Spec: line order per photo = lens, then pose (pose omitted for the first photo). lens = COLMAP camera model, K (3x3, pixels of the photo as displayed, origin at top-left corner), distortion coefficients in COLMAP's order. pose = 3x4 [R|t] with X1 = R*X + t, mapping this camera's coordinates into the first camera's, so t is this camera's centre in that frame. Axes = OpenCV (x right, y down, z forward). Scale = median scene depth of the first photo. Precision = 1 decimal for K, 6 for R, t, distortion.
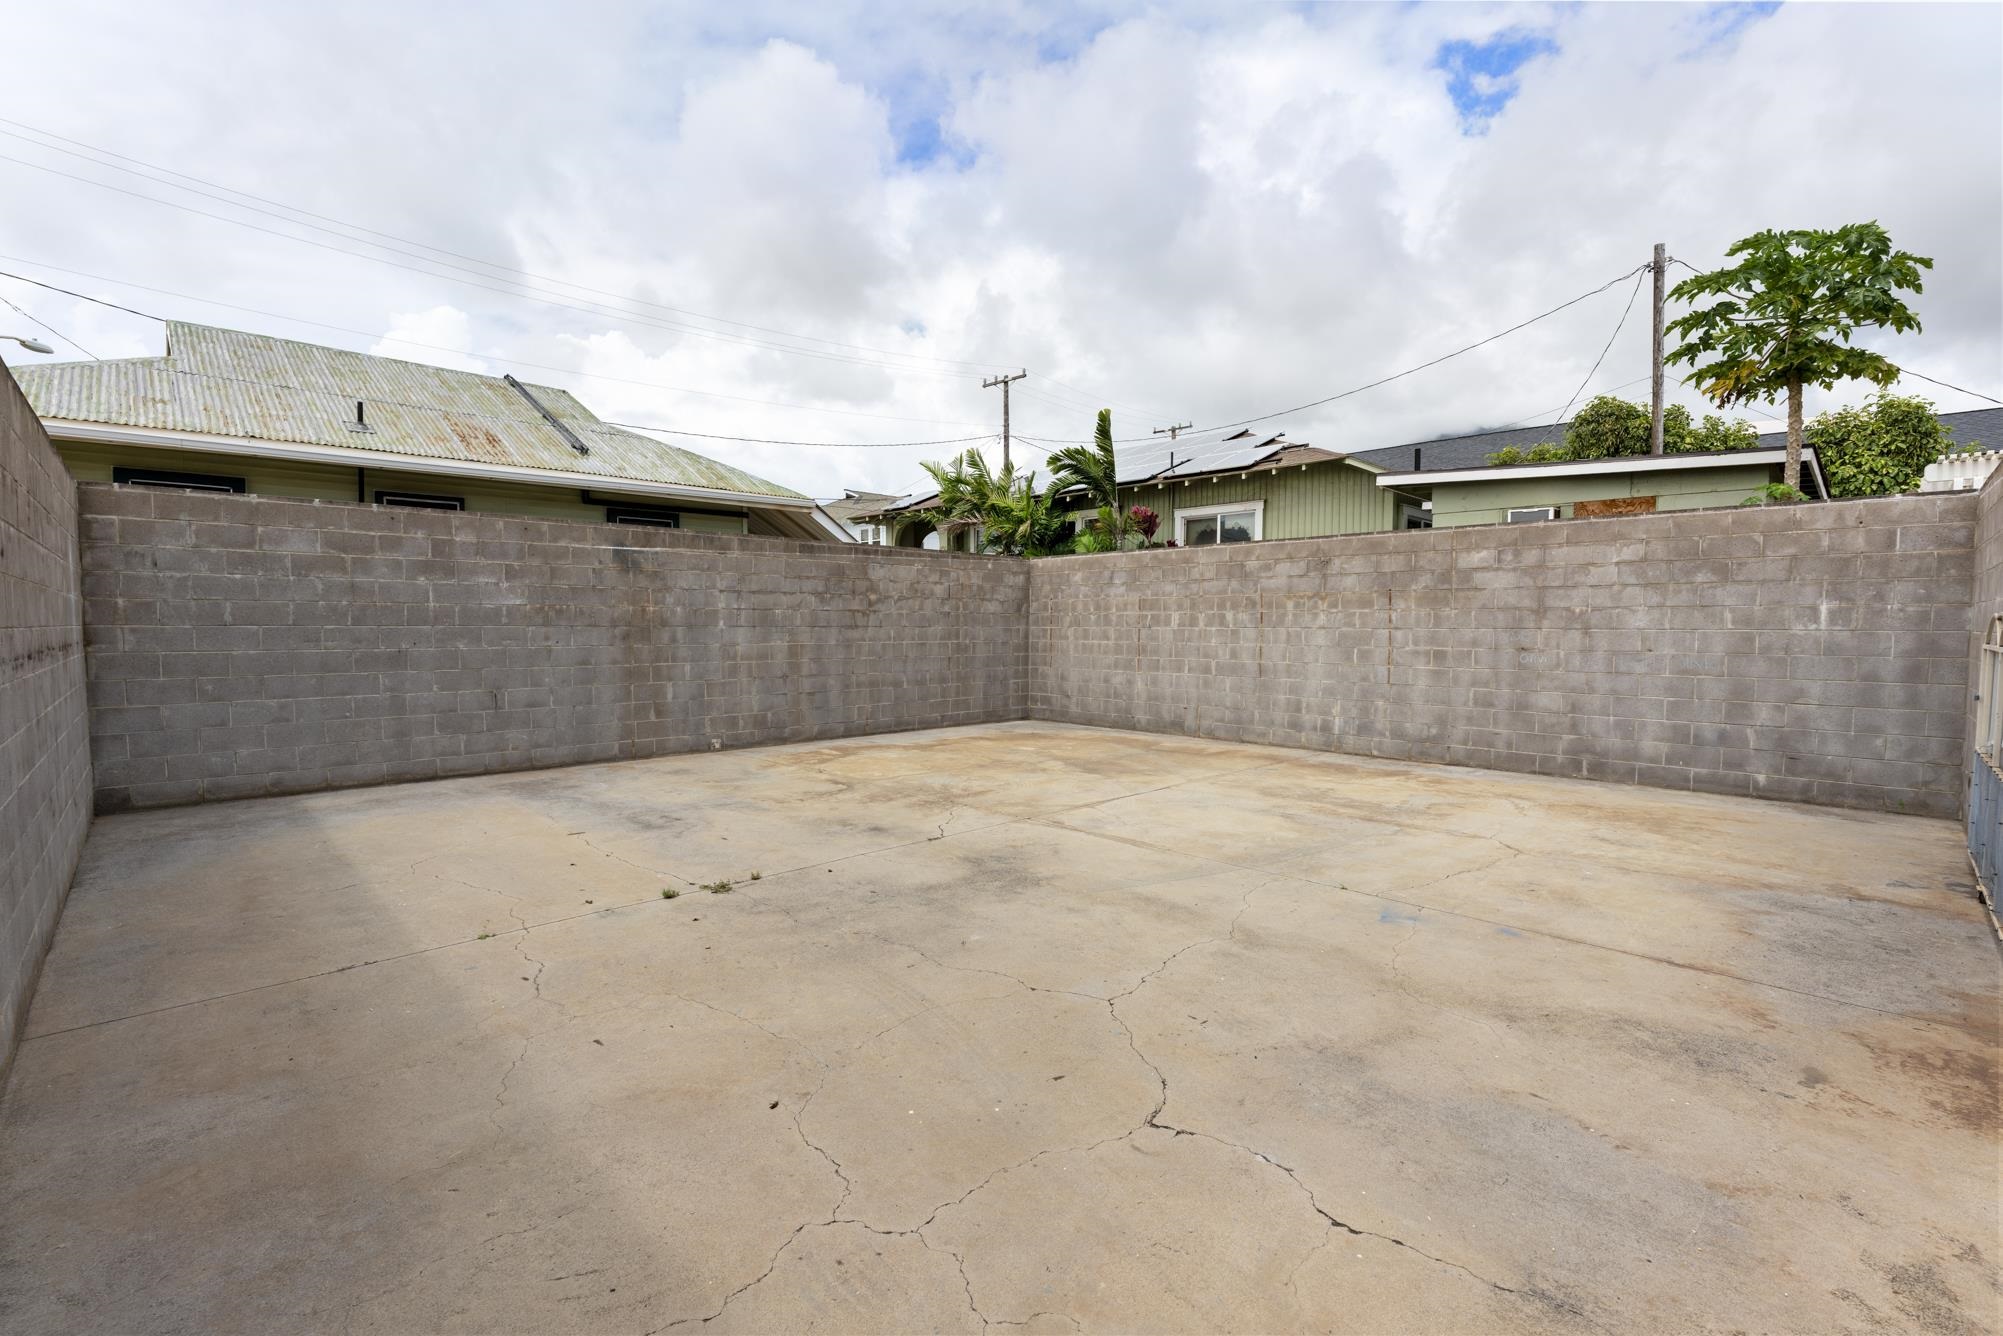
lens RADIAL K [[901.6, 0, 1001.5], [0, 901.6, 668.0], [0, 0, 1]] dist [-0.011095, 0.000242]
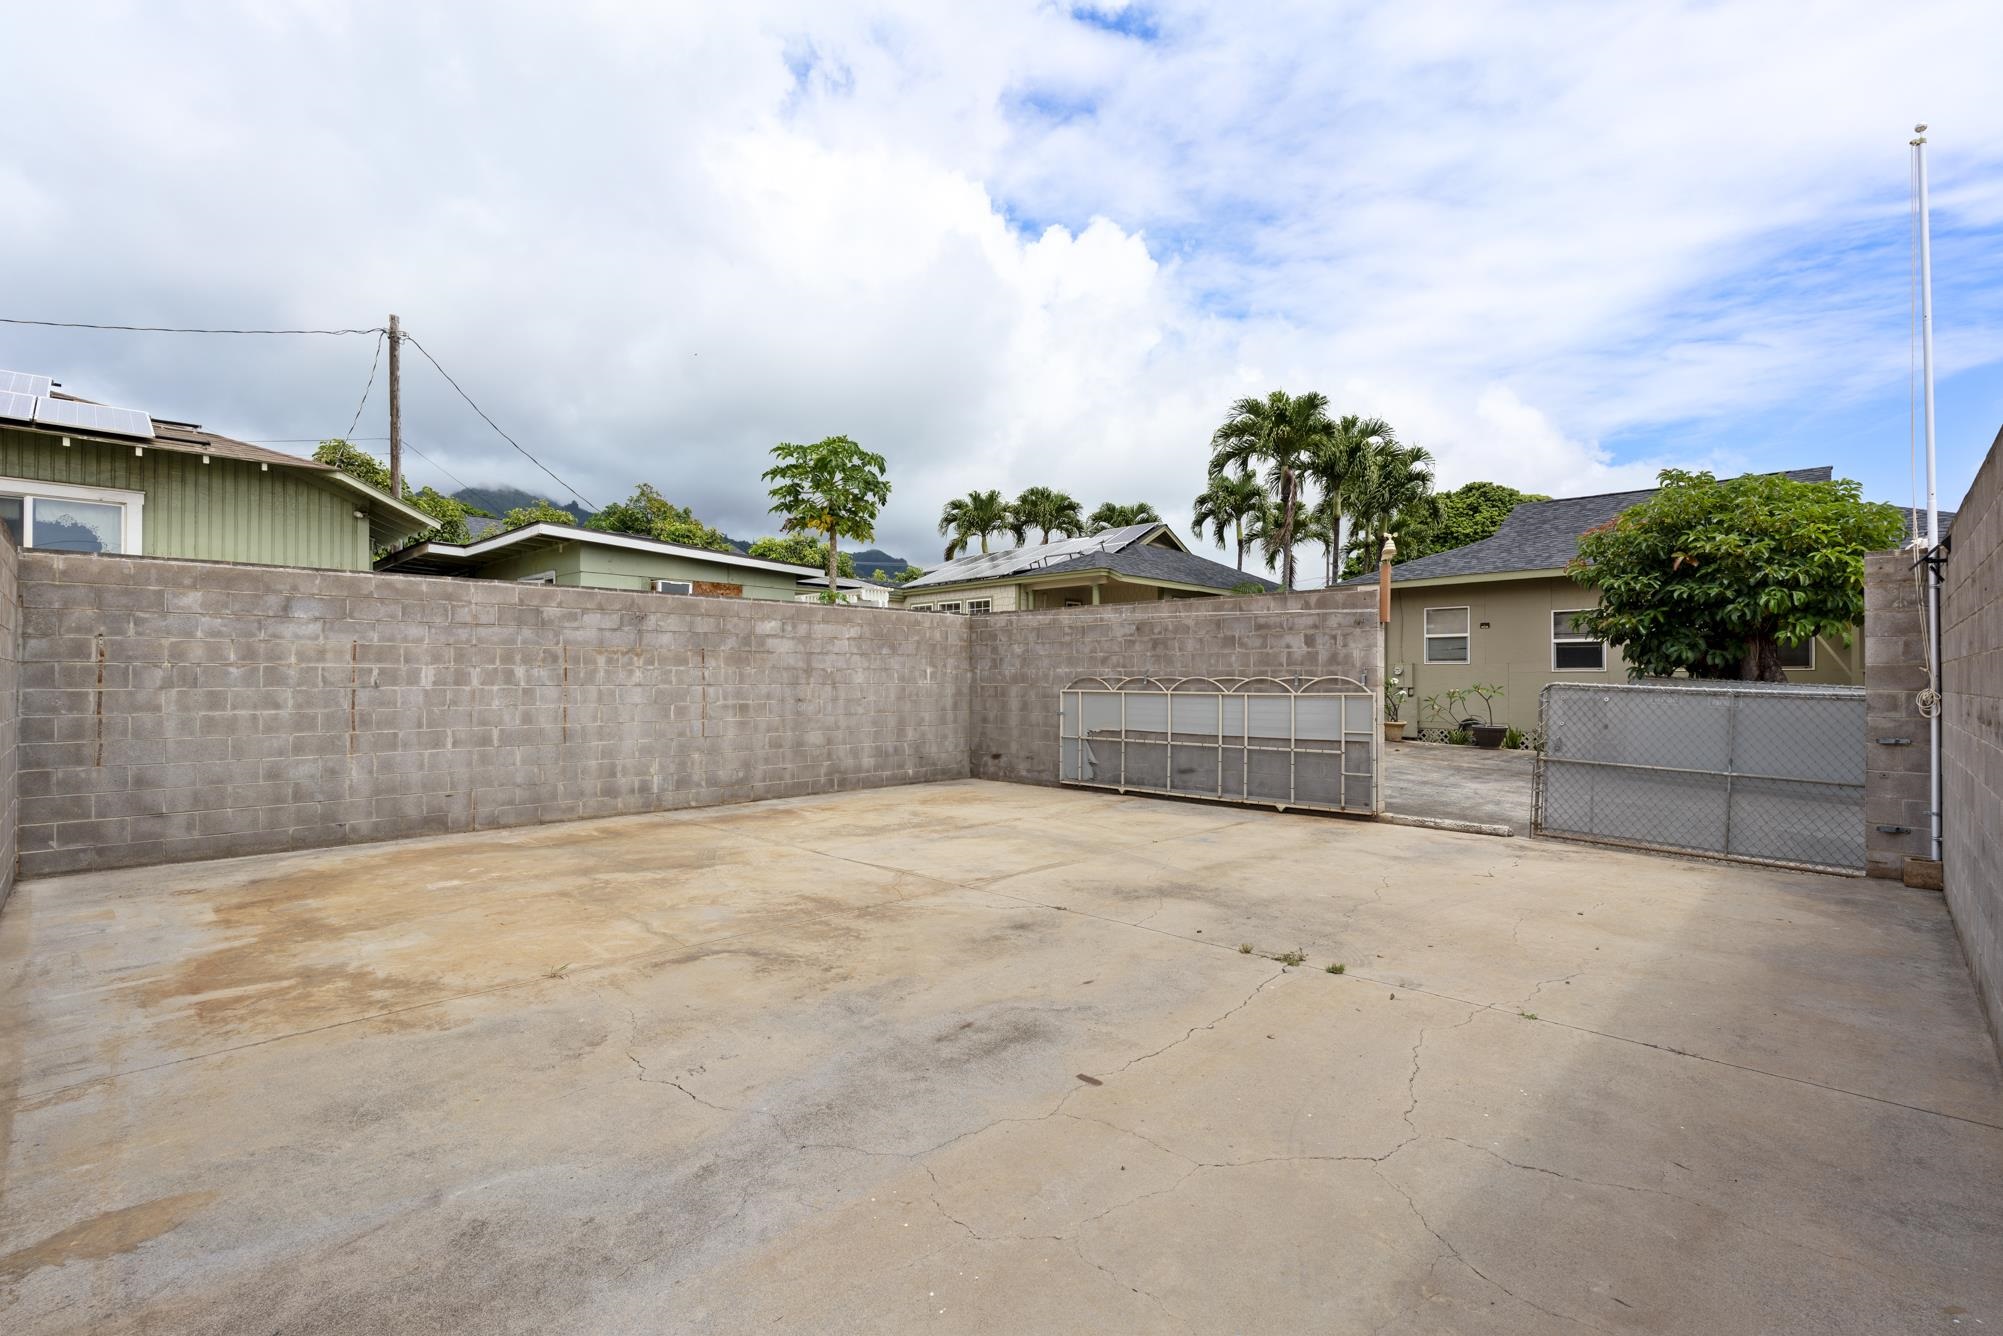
lens RADIAL K [[901.6, 0, 1001.5], [0, 901.6, 668.0], [0, 0, 1]] dist [-0.011095, 0.000242]
pose [[-0.042835, 0.008511, 0.999046, -0.637241], [0.046680, 0.998889, -0.006508, -0.039515], [-0.997991, 0.046357, -0.043185, 0.668817]]
